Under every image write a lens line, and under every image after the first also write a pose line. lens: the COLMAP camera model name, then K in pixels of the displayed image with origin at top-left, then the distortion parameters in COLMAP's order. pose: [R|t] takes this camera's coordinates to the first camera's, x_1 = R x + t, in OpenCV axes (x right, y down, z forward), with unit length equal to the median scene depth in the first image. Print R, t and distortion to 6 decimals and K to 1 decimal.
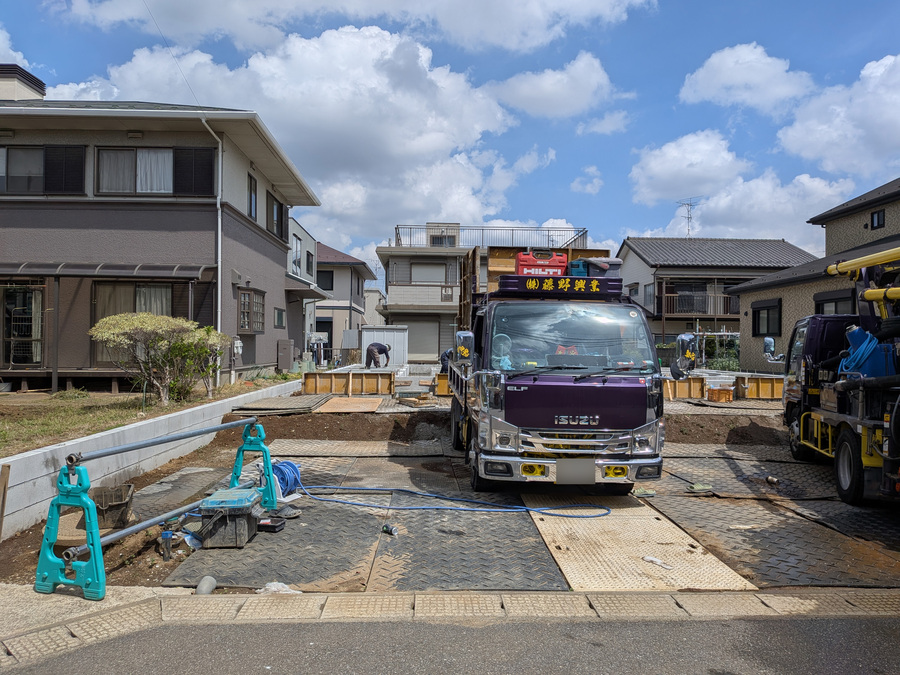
lens RADIAL K [[645.0, 0, 451.9], [0, 645.0, 339.0], [0, 0, 1]] dist [0.074091, -0.118694]
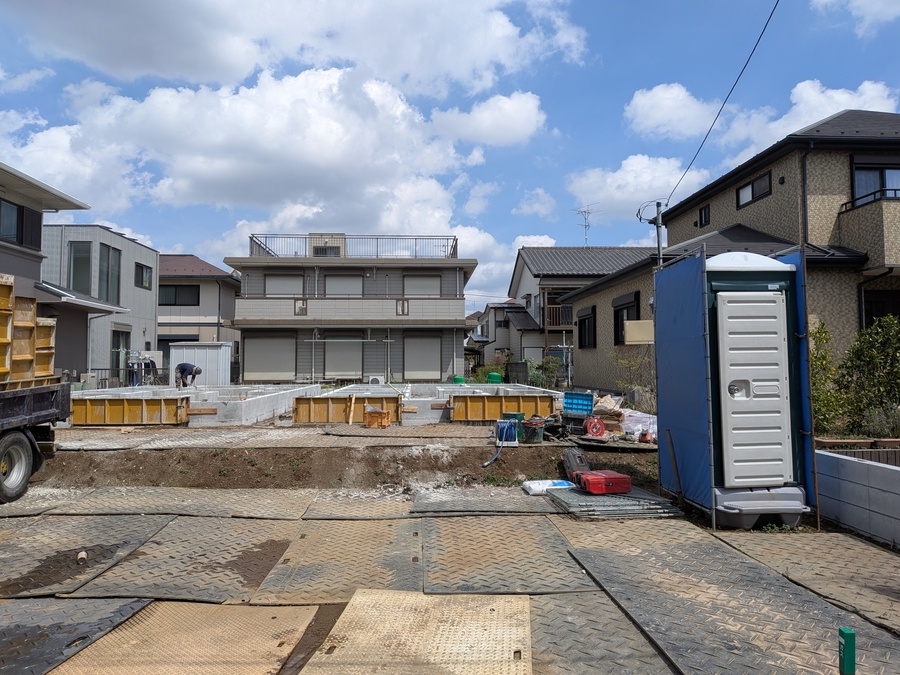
lens RADIAL K [[643.9, 0, 444.6], [0, 643.9, 332.9], [0, 0, 1]] dist [0.085054, -0.128500]
pose [[0.999898, -0.014145, 0.001733, 0.436749], [0.014199, 0.999230, -0.036576, 0.007630], [-0.001215, 0.036596, 0.999329, 0.162666]]
